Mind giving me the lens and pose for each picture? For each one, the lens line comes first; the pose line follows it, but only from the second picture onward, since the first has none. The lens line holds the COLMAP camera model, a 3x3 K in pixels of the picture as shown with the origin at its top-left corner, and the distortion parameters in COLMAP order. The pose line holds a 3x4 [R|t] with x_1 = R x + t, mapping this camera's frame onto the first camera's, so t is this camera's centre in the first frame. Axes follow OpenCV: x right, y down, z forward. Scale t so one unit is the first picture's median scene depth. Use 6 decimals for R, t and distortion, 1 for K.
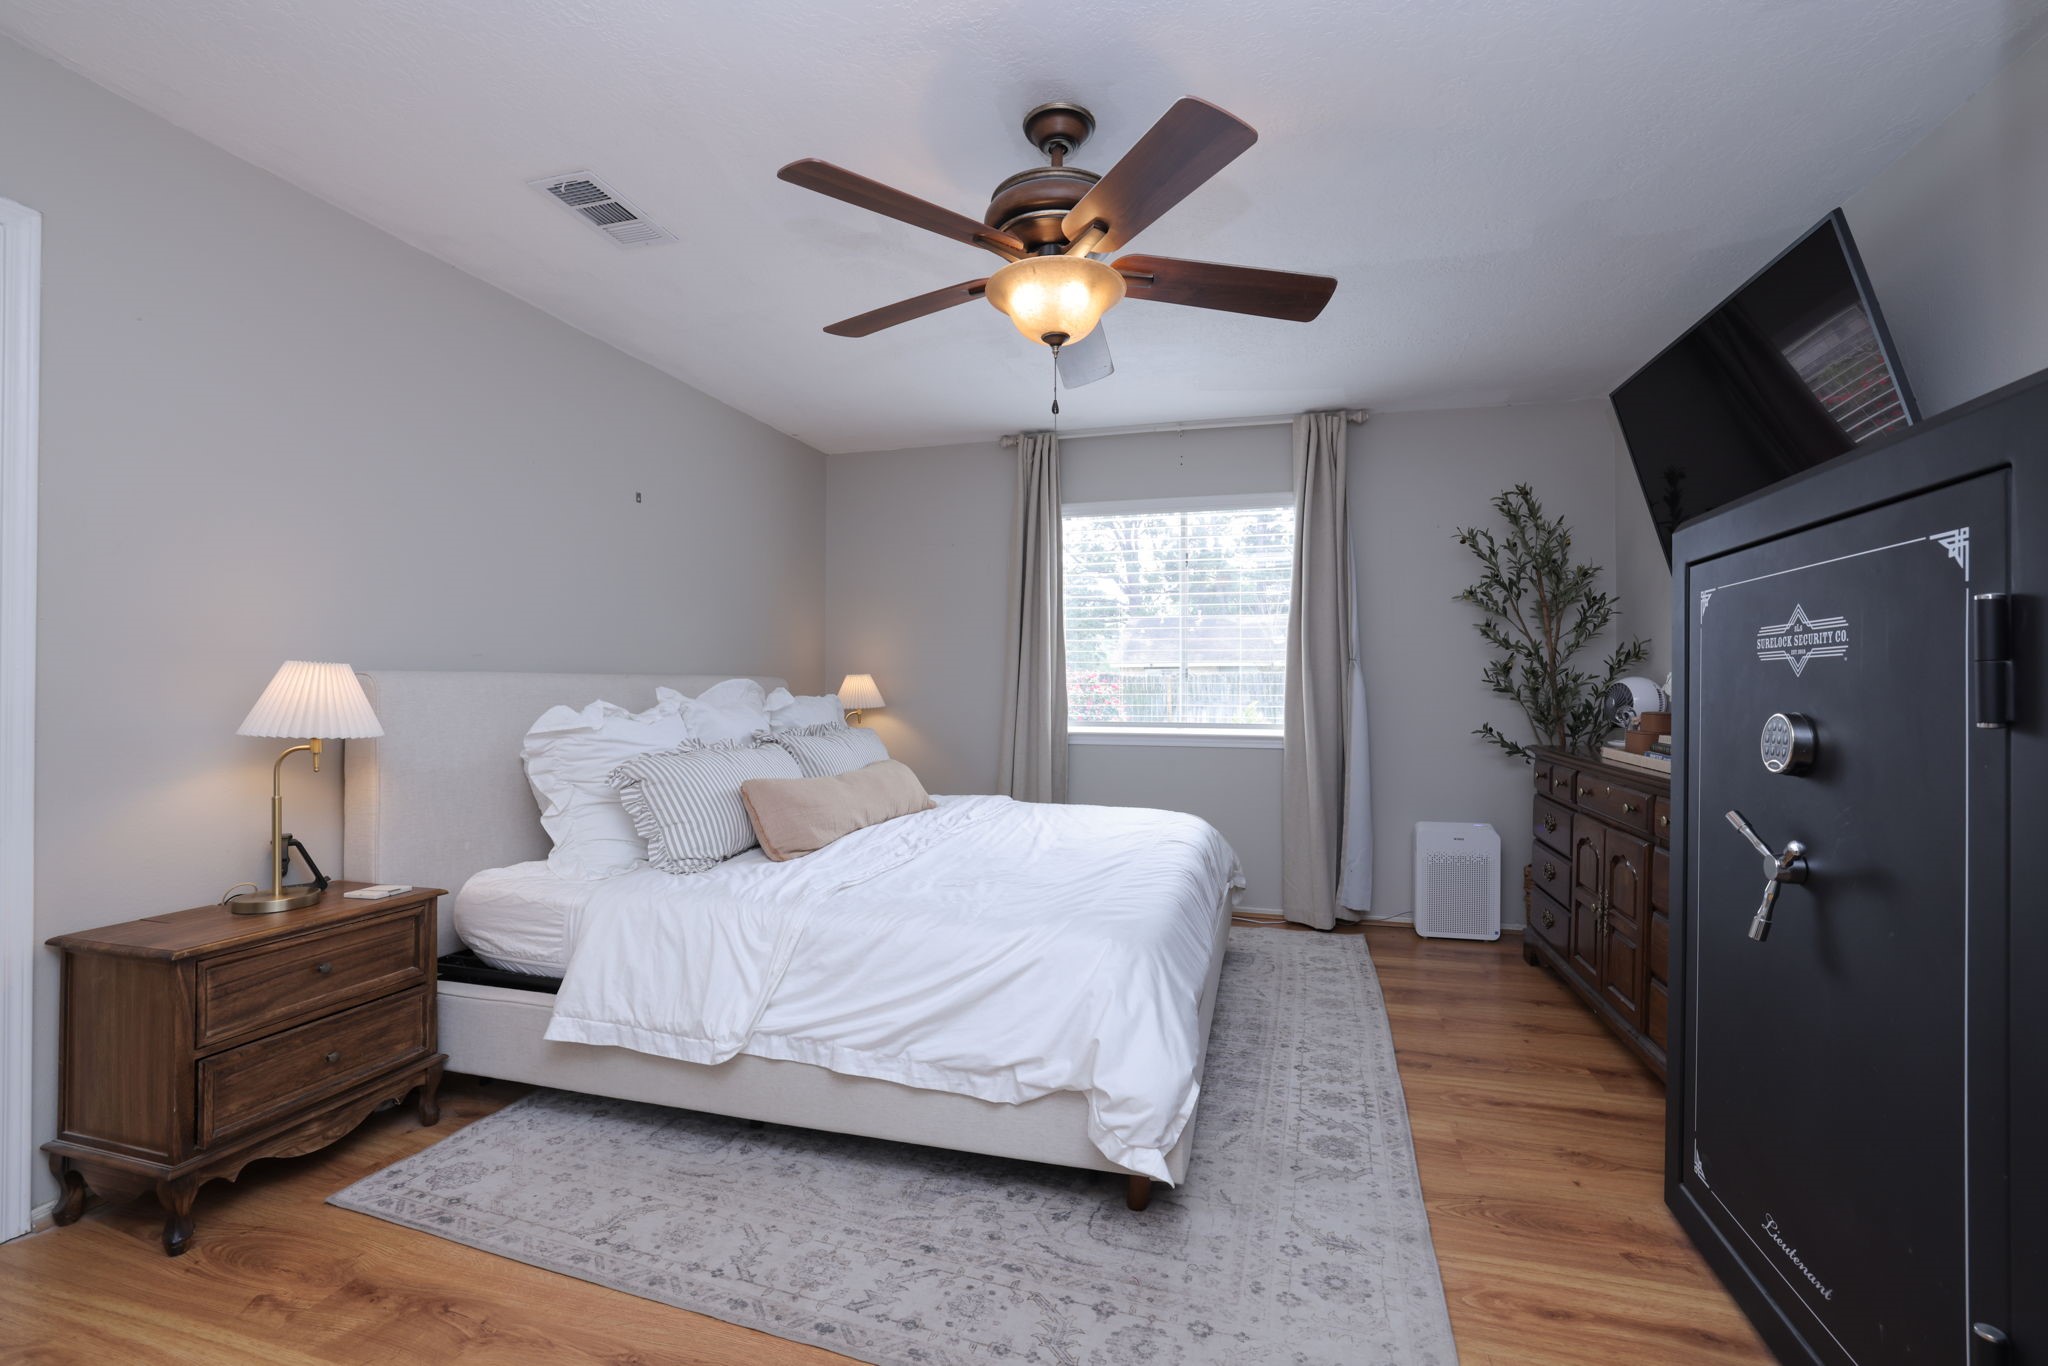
lens RADIAL K [[879.2, 0, 1025.1], [0, 879.2, 676.6], [0, 0, 1]] dist [-0.041327, 0.015244]
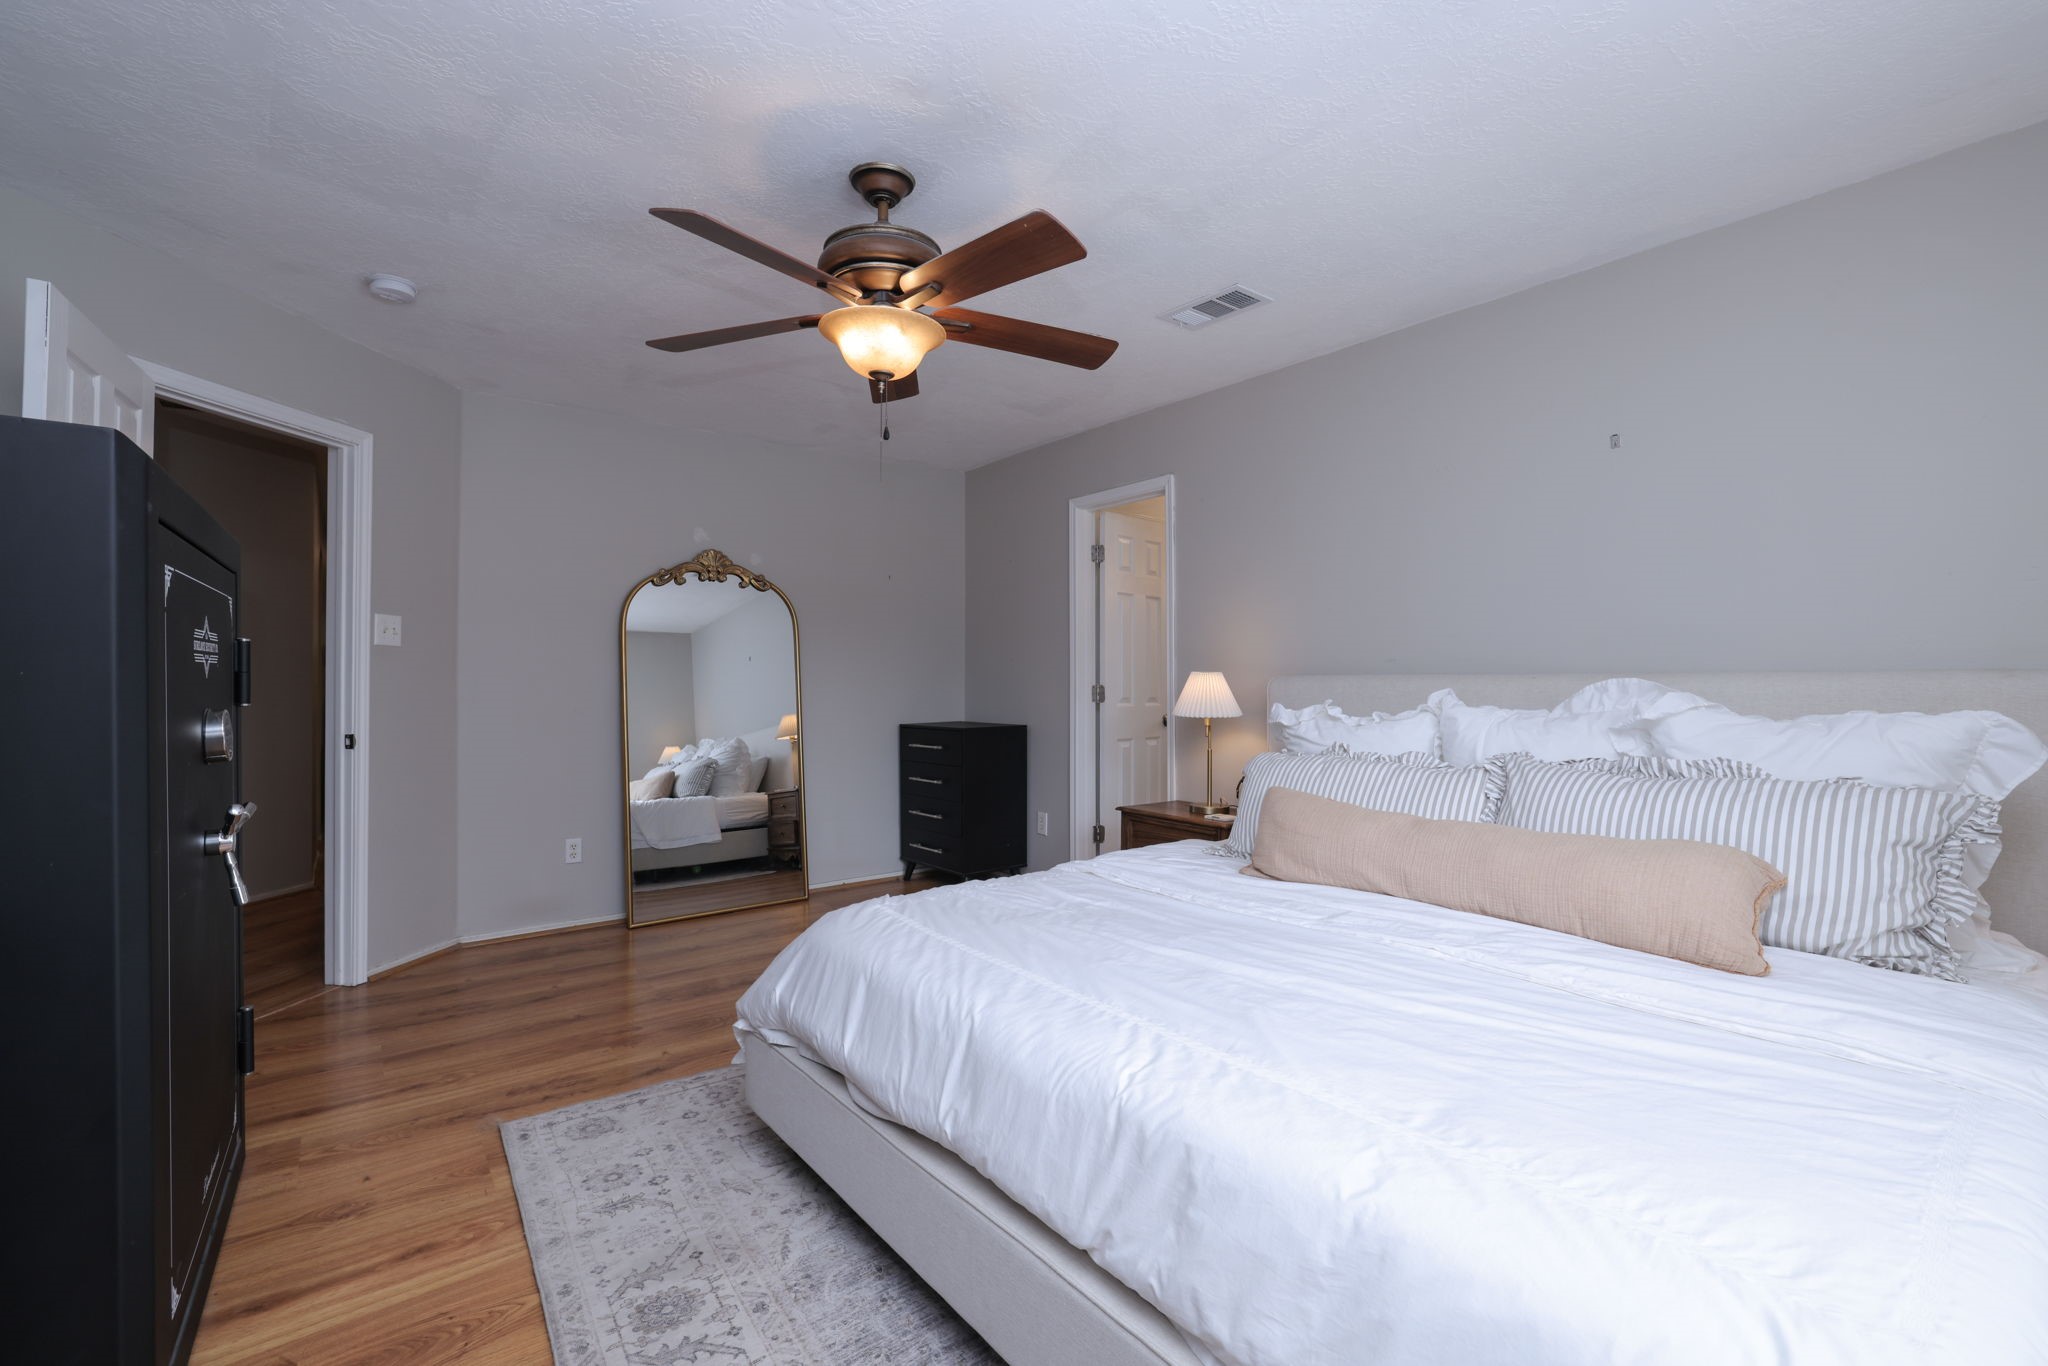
lens RADIAL K [[879.2, 0, 1025.1], [0, 879.2, 676.6], [0, 0, 1]] dist [-0.041327, 0.015244]
pose [[-0.586570, -0.007591, -0.809863, 0.851406], [0.004461, 0.999911, -0.012603, 0.011574], [0.809886, -0.011005, -0.586484, 1.846644]]
